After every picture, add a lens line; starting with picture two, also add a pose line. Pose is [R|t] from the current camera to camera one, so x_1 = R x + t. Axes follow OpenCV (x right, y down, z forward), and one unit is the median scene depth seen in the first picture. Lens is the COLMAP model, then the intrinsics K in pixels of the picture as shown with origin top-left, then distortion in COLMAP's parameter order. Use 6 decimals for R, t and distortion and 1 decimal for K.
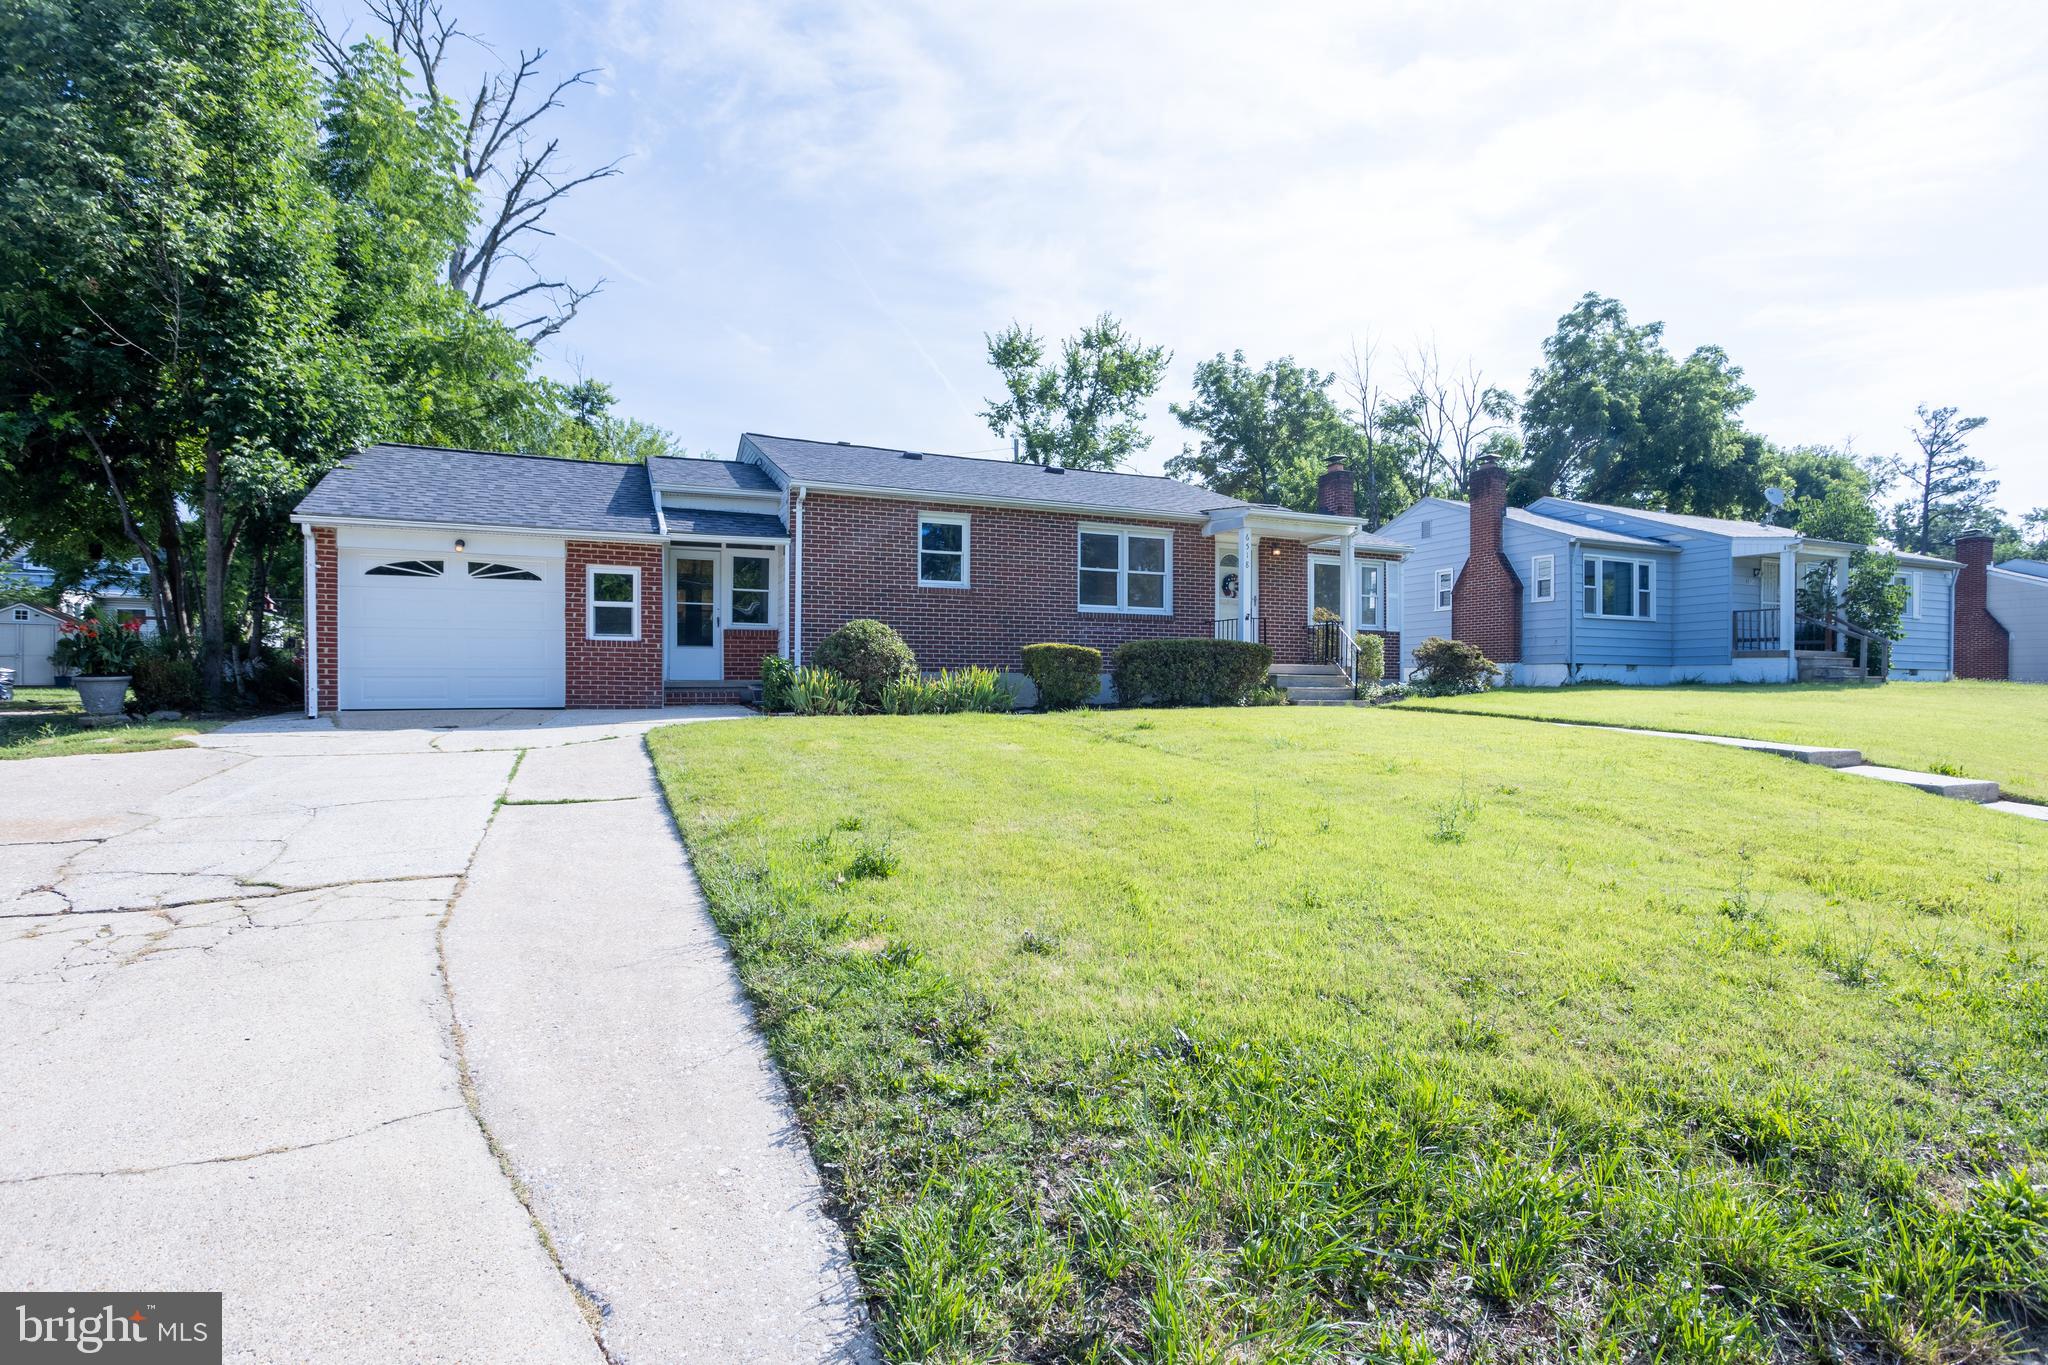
lens RADIAL K [[994.9, 0, 1027.2], [0, 994.9, 691.1], [0, 0, 1]] dist [-0.057937, 0.034398]
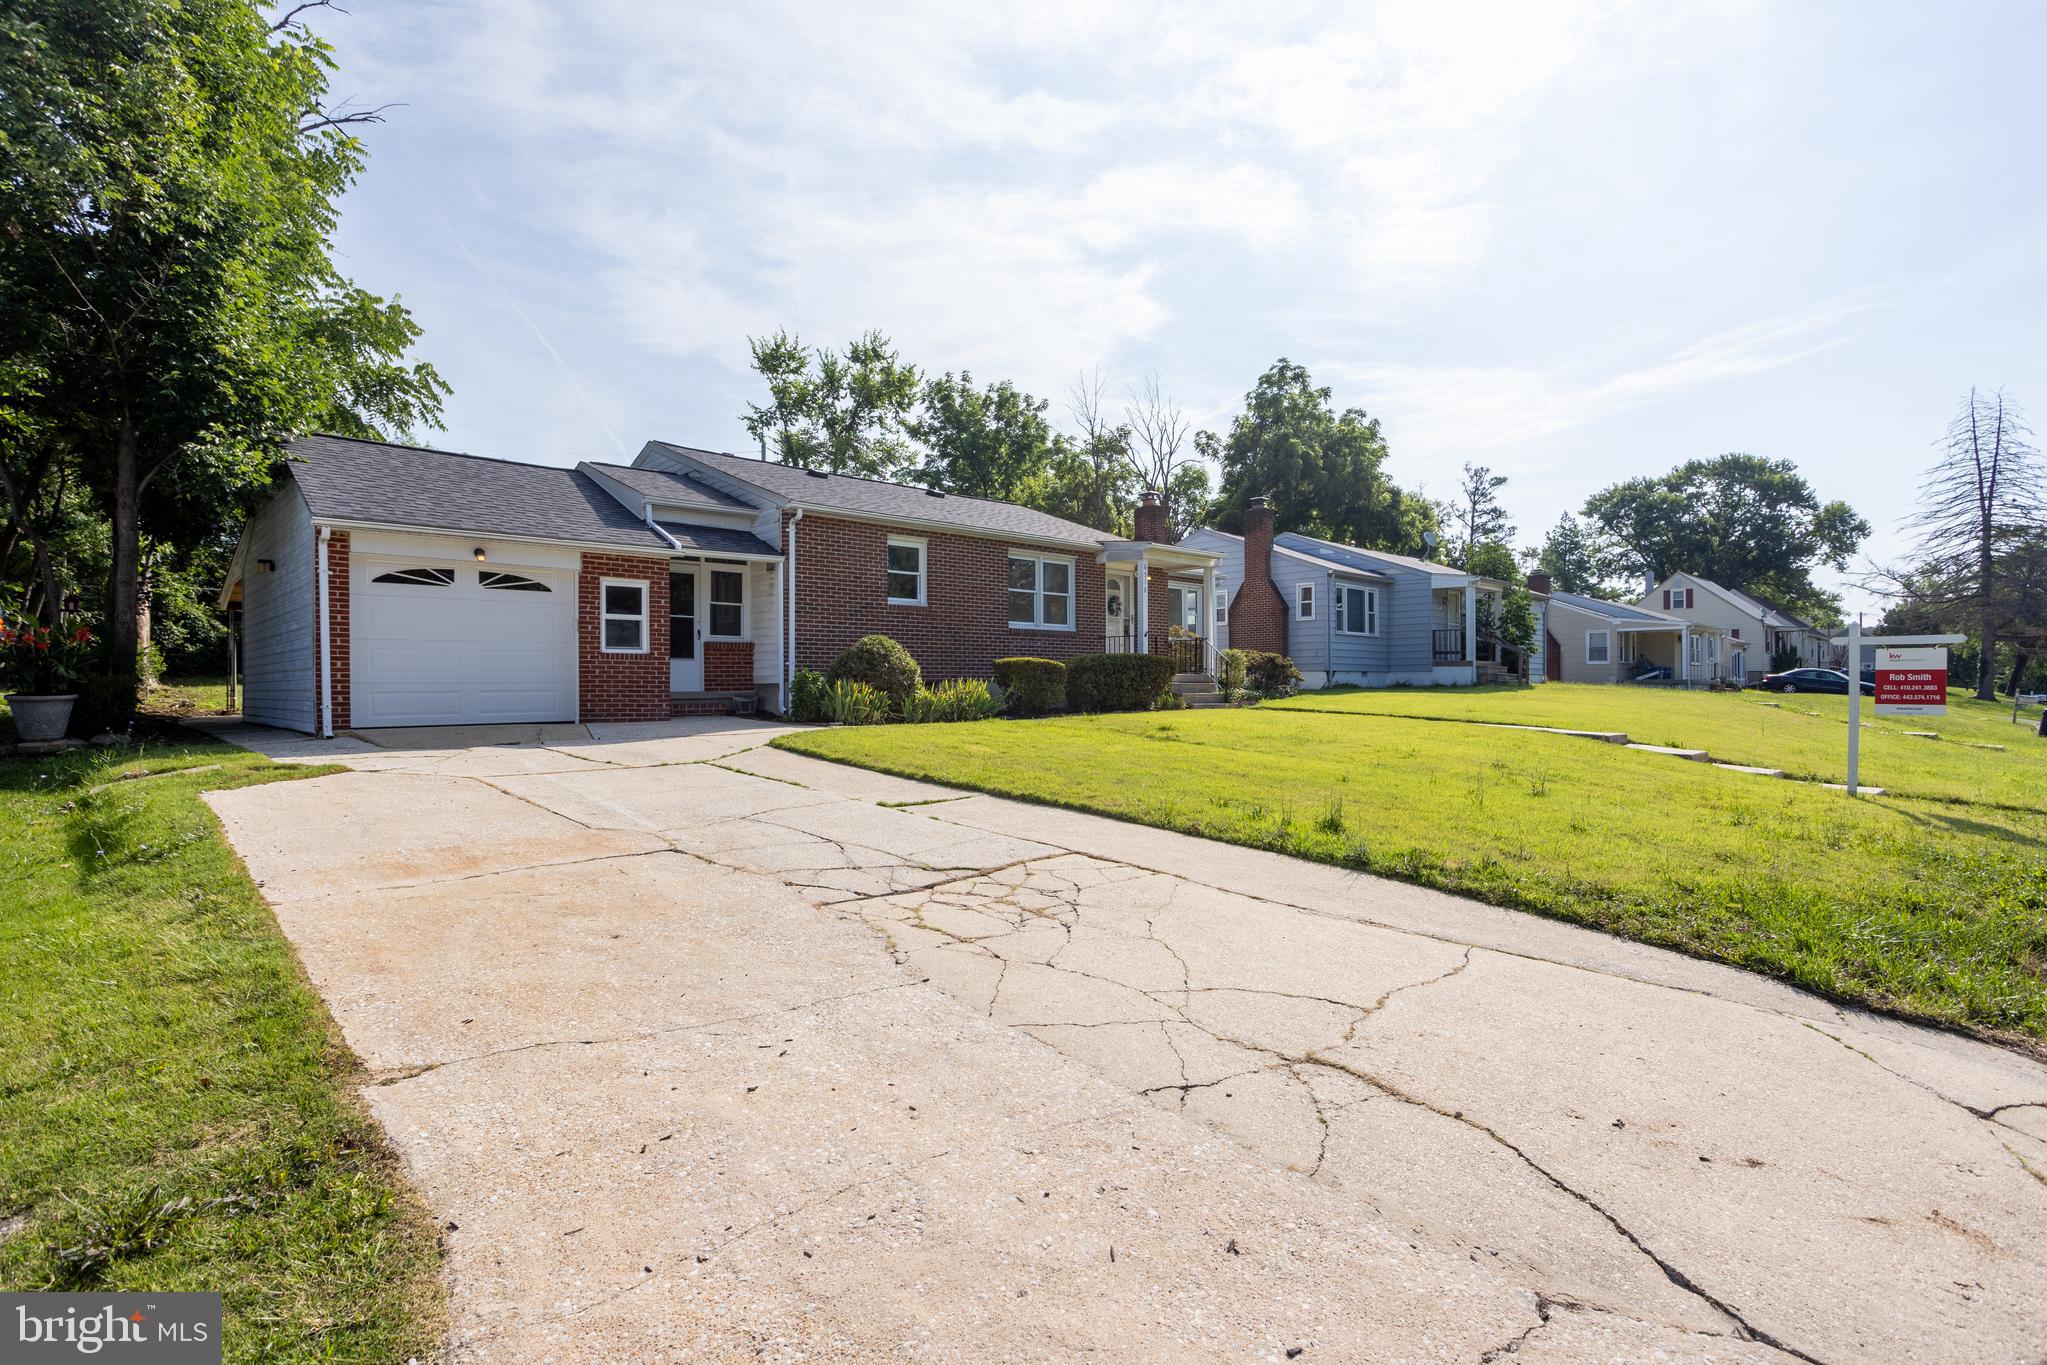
lens RADIAL K [[994.4, 0, 1026.7], [0, 994.4, 691.1], [0, 0, 1]] dist [-0.057937, 0.034398]
pose [[0.940168, -0.008079, 0.340615, -0.217215], [0.008481, 0.999964, 0.000306, -0.005688], [-0.340605, 0.002601, 0.940203, -0.046109]]
